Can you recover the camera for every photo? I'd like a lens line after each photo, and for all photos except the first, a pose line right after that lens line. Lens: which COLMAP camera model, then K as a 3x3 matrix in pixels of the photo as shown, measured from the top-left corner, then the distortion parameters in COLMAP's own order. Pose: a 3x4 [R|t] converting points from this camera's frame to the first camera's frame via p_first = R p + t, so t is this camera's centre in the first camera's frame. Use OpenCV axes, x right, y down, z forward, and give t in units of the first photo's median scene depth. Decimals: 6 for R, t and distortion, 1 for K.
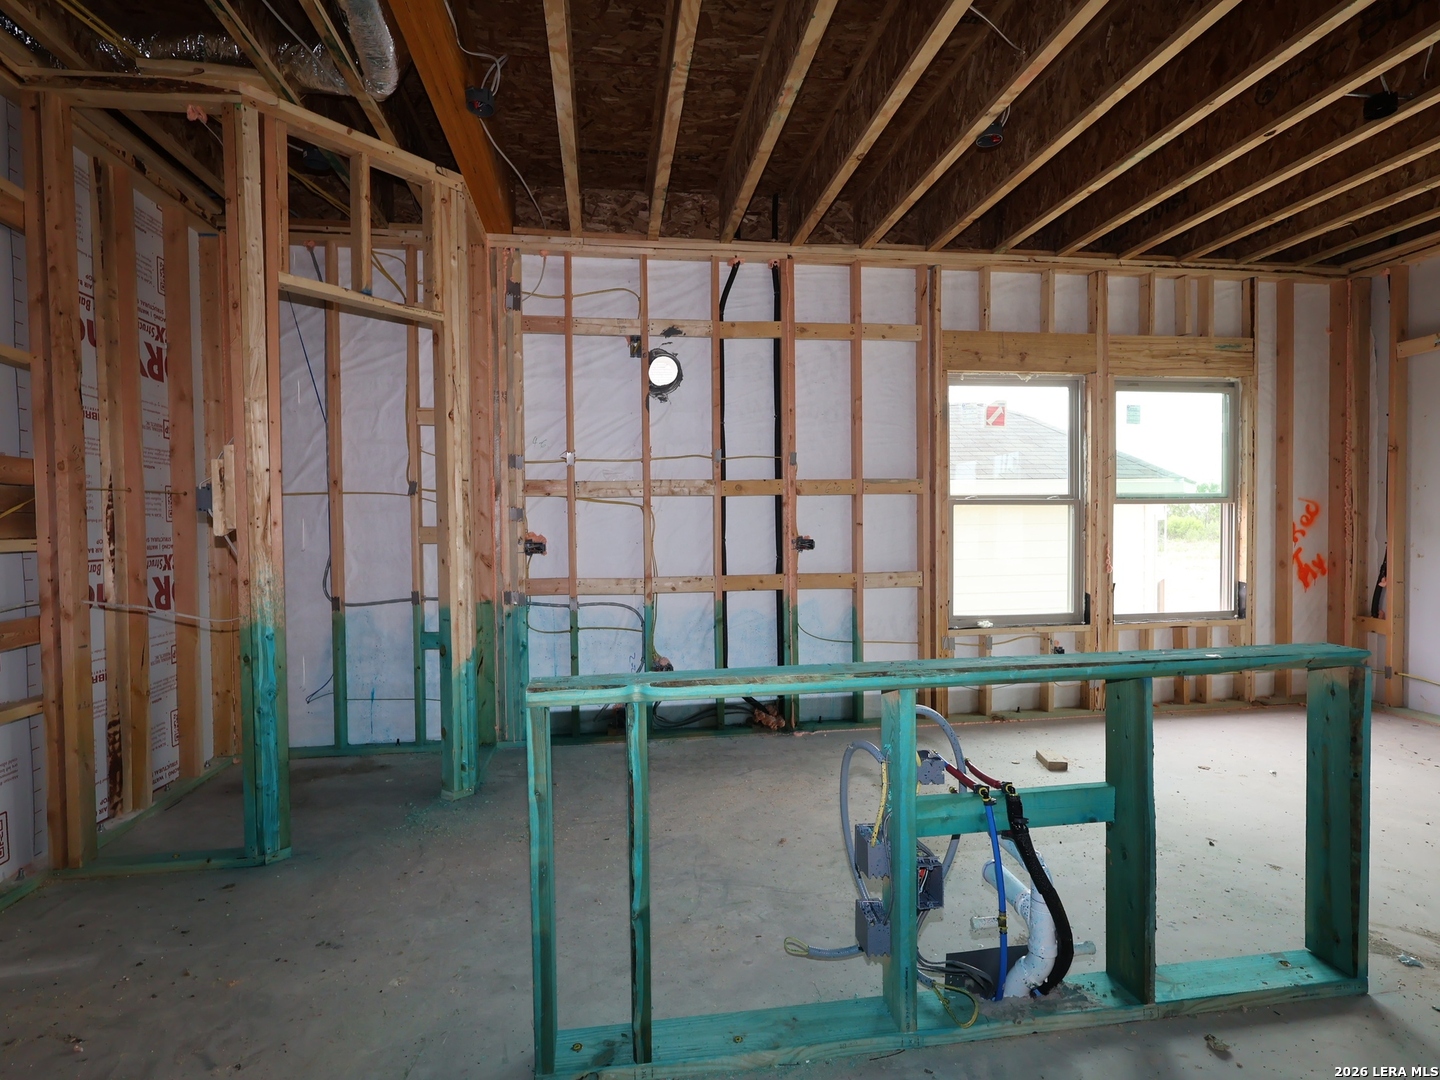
lens RADIAL K [[756.0, 0, 720.0], [0, 756.0, 540.0], [0, 0, 1]] dist [-0.000264, -0.000368]
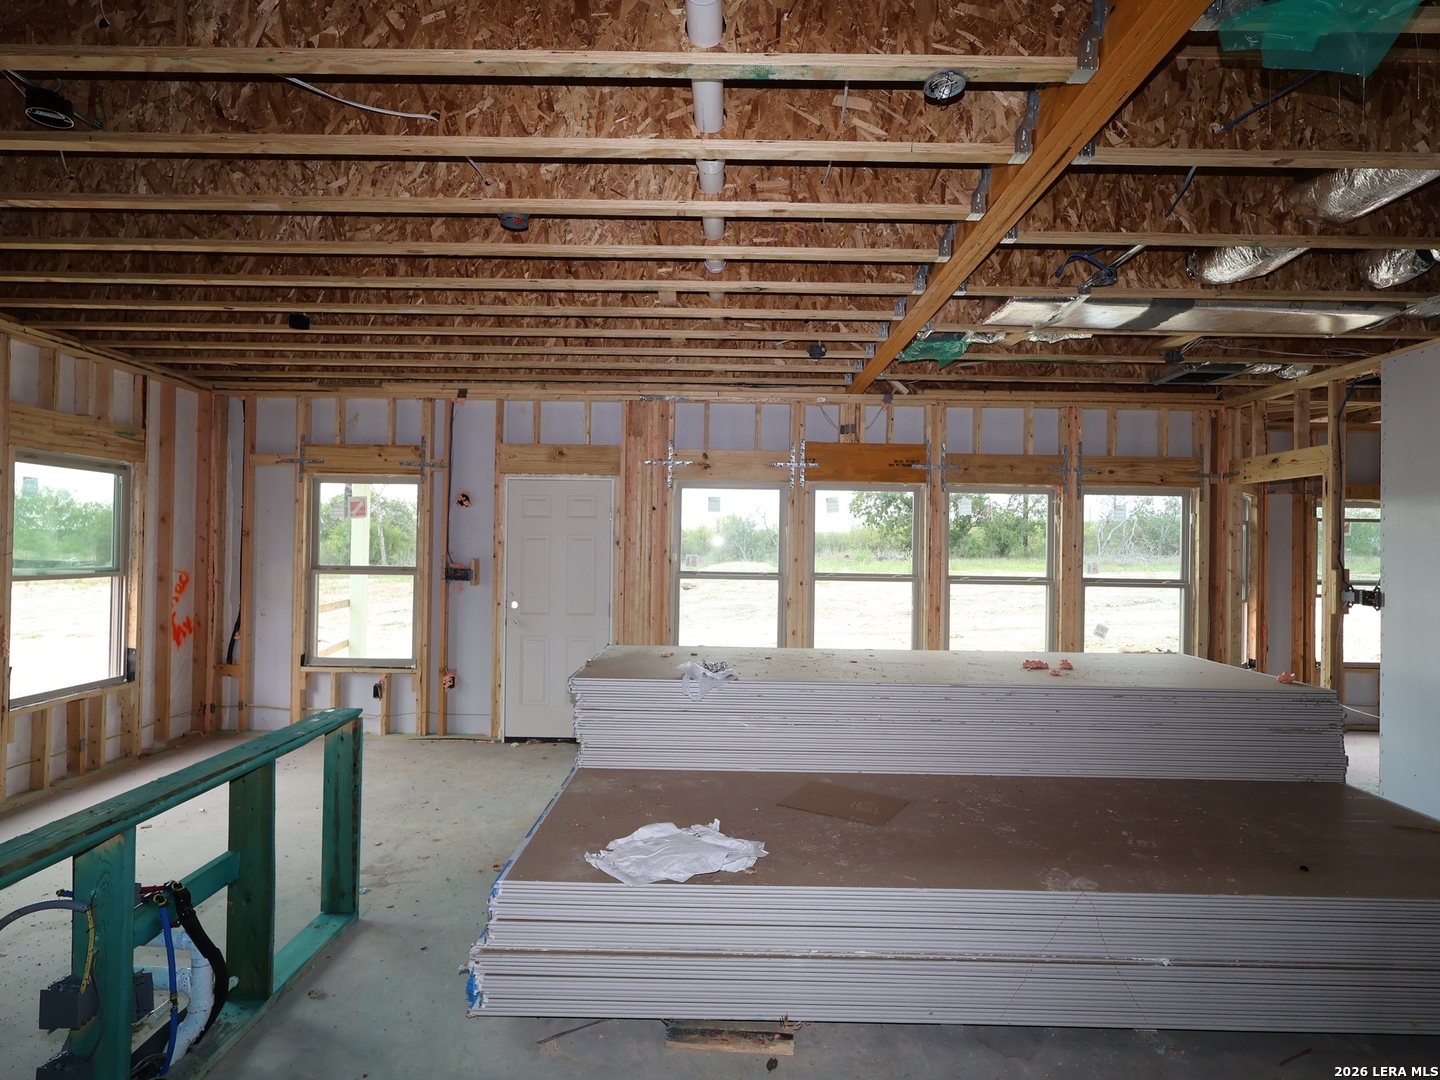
lens RADIAL K [[756.0, 0, 720.0], [0, 756.0, 540.0], [0, 0, 1]] dist [-0.000264, -0.000368]
pose [[0.156646, 0.021396, 0.987423, -0.264501], [0.006582, 0.999721, -0.022707, -0.071829], [-0.987633, 0.010056, 0.156461, -0.015570]]
